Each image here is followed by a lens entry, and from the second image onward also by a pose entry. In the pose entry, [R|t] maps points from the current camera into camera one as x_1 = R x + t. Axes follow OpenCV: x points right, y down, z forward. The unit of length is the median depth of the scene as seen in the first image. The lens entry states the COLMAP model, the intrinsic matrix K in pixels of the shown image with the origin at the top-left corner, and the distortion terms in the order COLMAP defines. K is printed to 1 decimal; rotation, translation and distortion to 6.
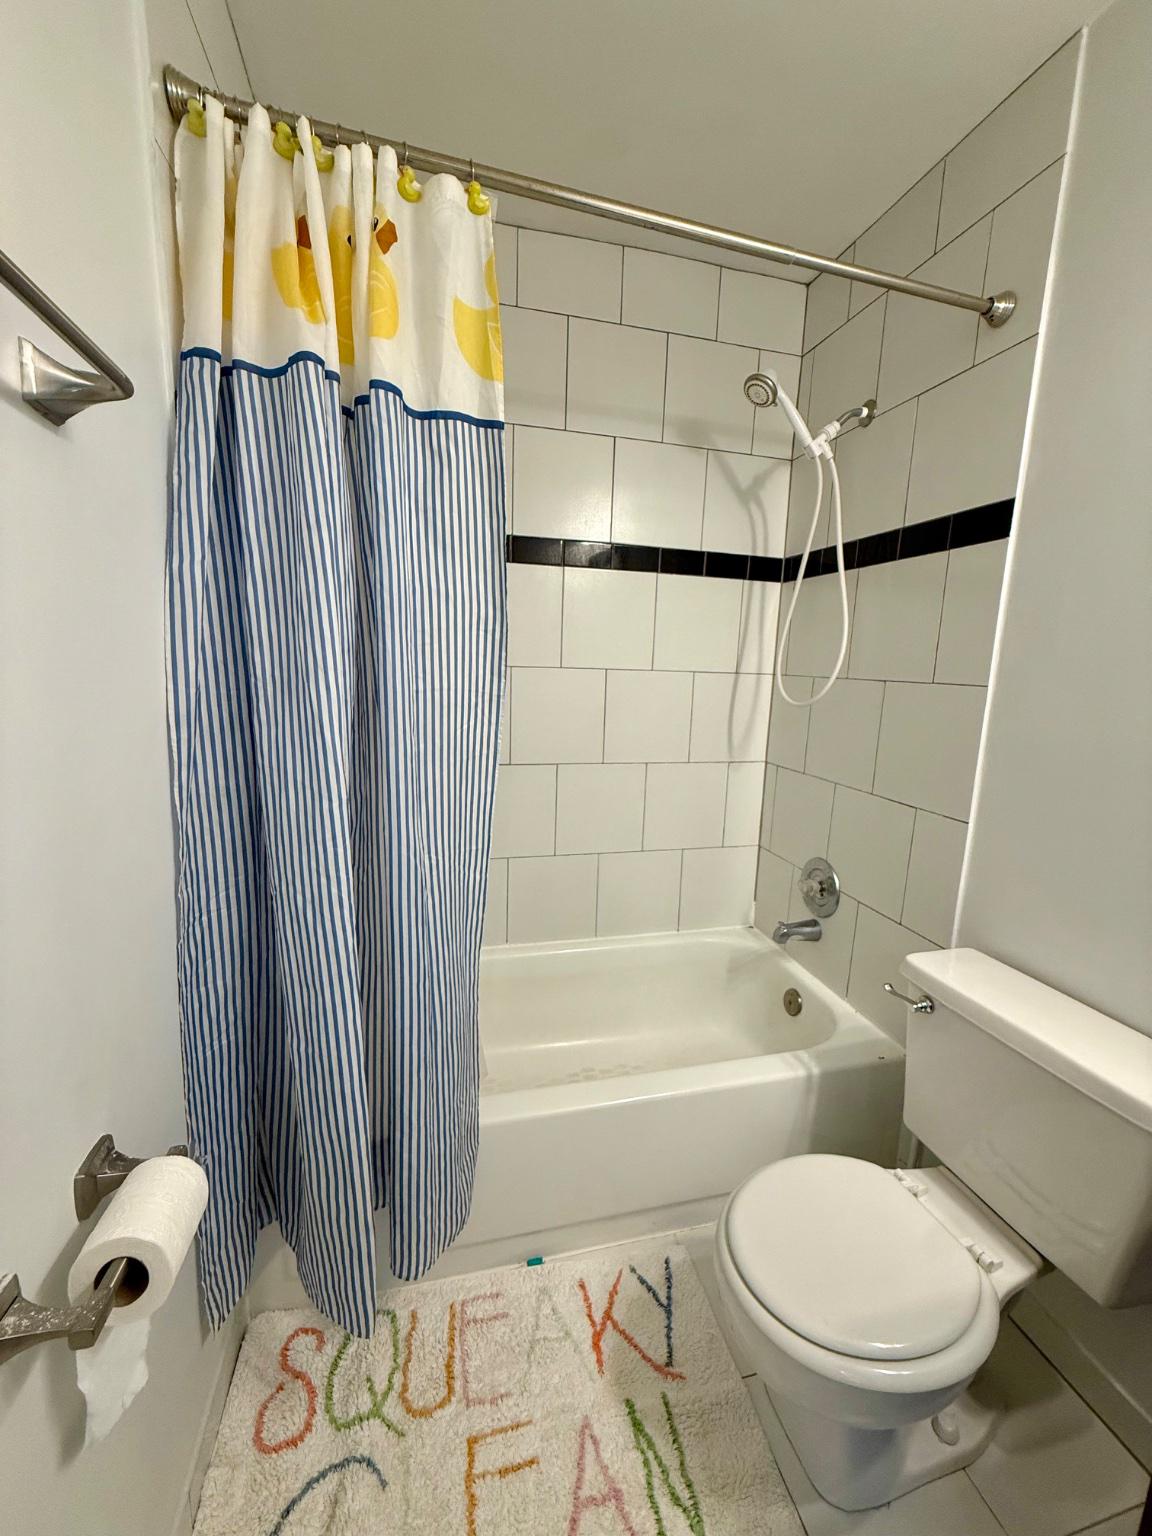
lens RADIAL K [[609.0, 0, 576.0], [0, 609.0, 768.0], [0, 0, 1]] dist [-0.004322, -0.000112]
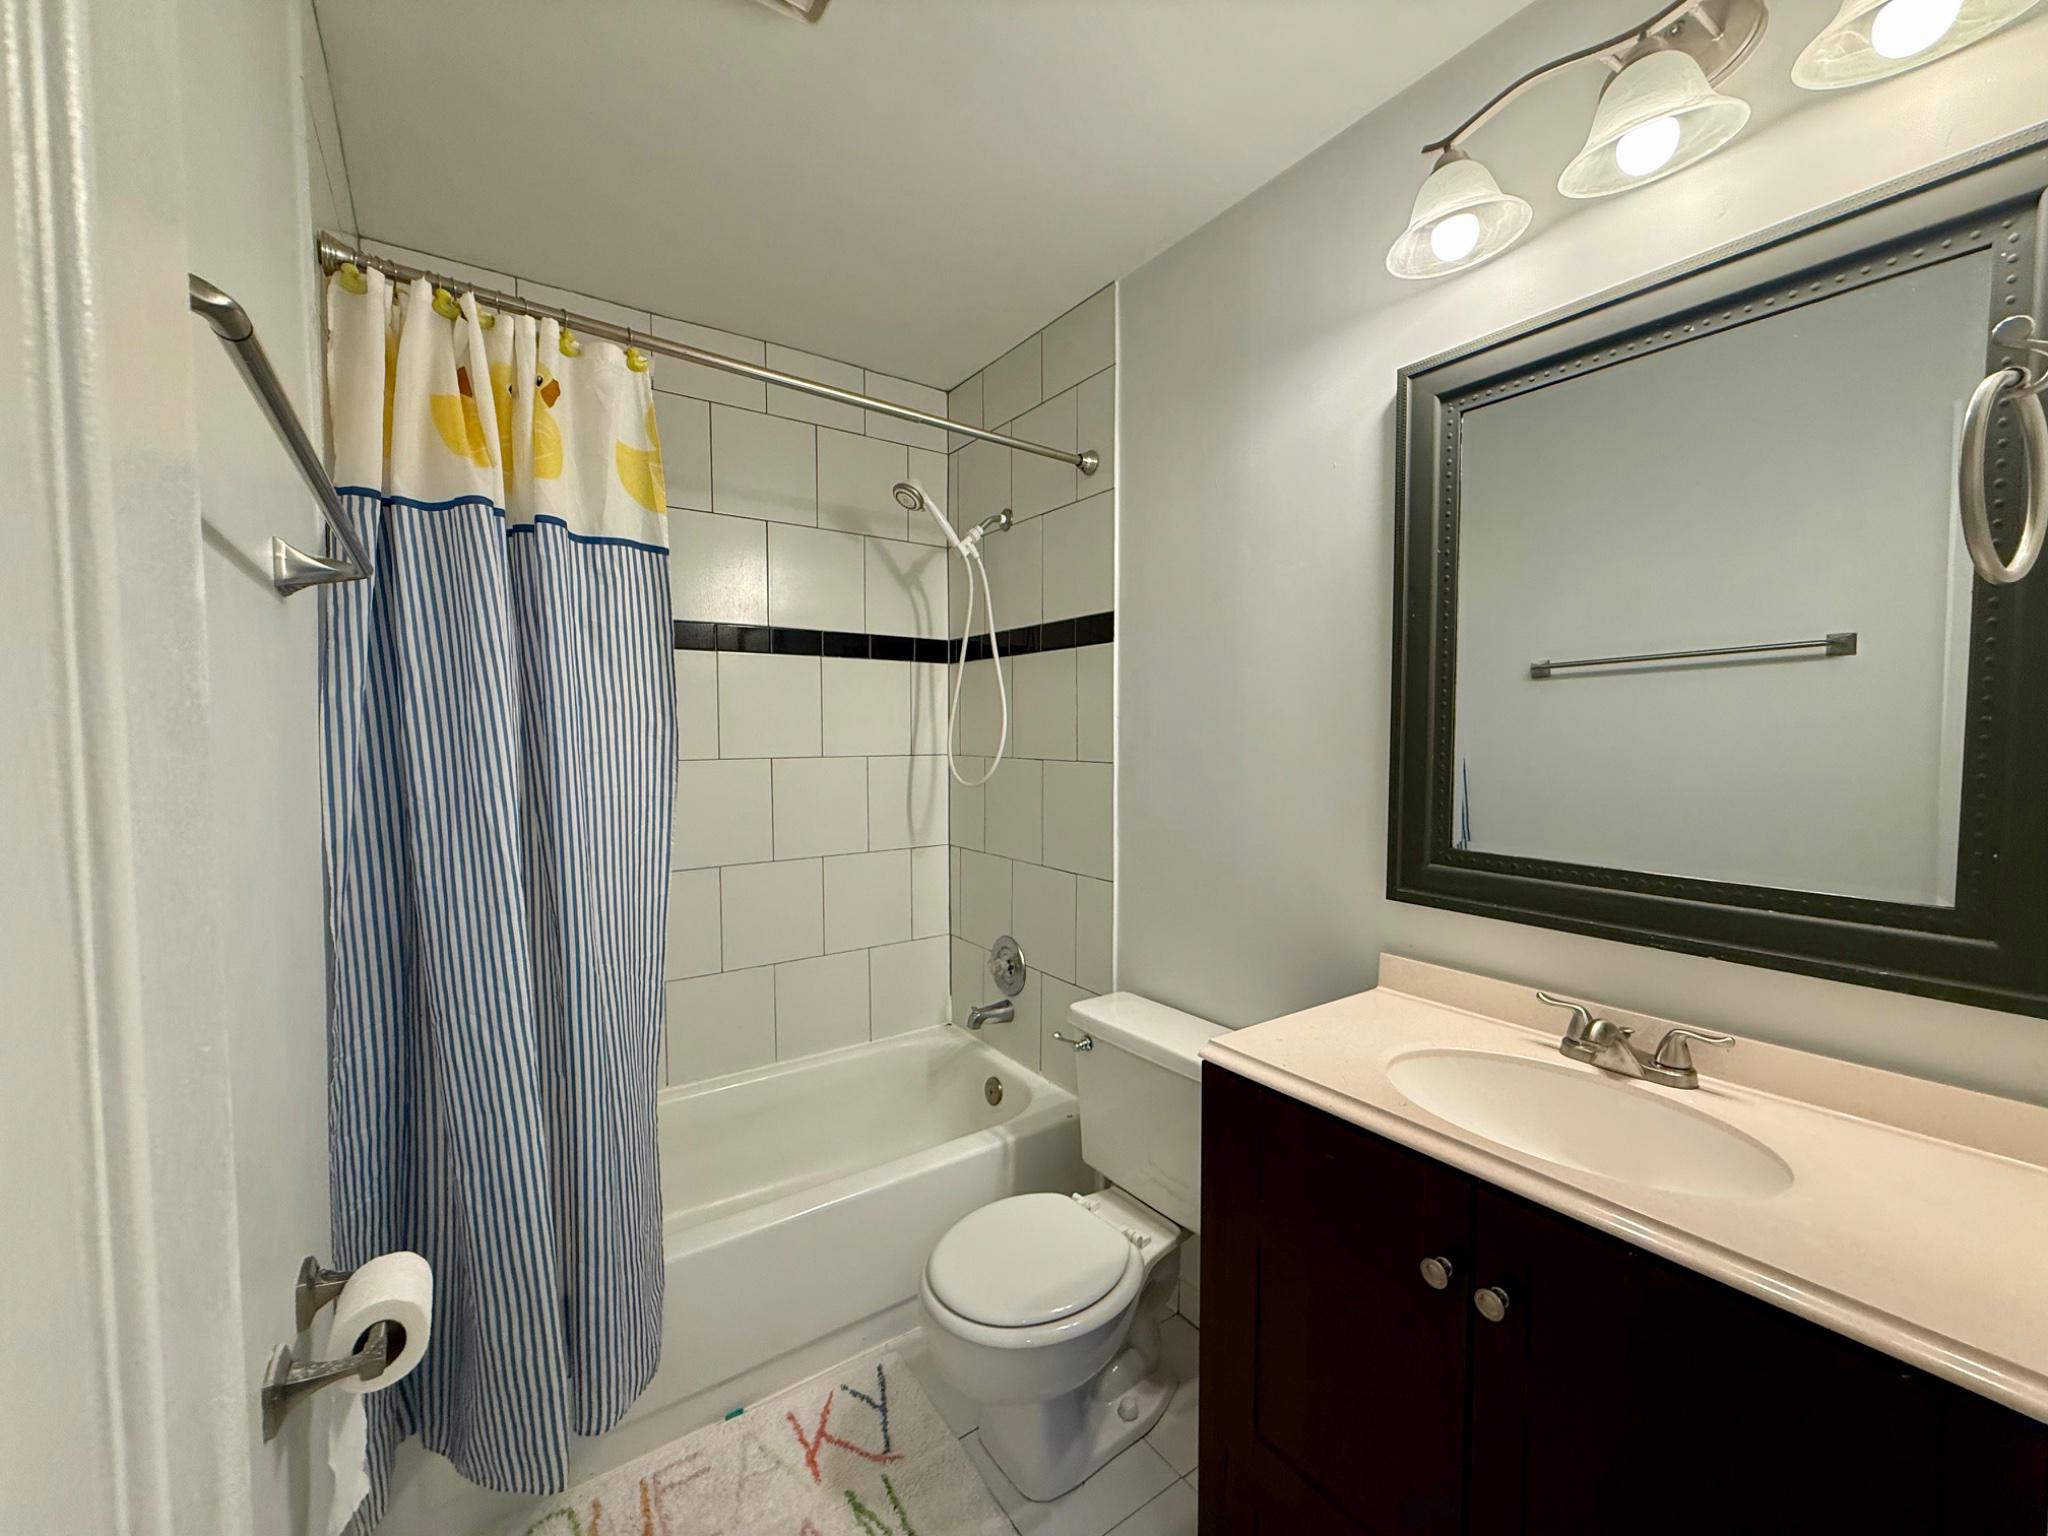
lens RADIAL K [[812.1, 0, 1018.6], [0, 812.1, 764.4], [0, 0, 1]] dist [-0.004322, -0.000112]
pose [[0.934854, -0.049022, 0.351630, -0.055440], [0.092671, 0.989780, -0.108389, 0.024842], [-0.342723, 0.133913, 0.929843, -0.452040]]
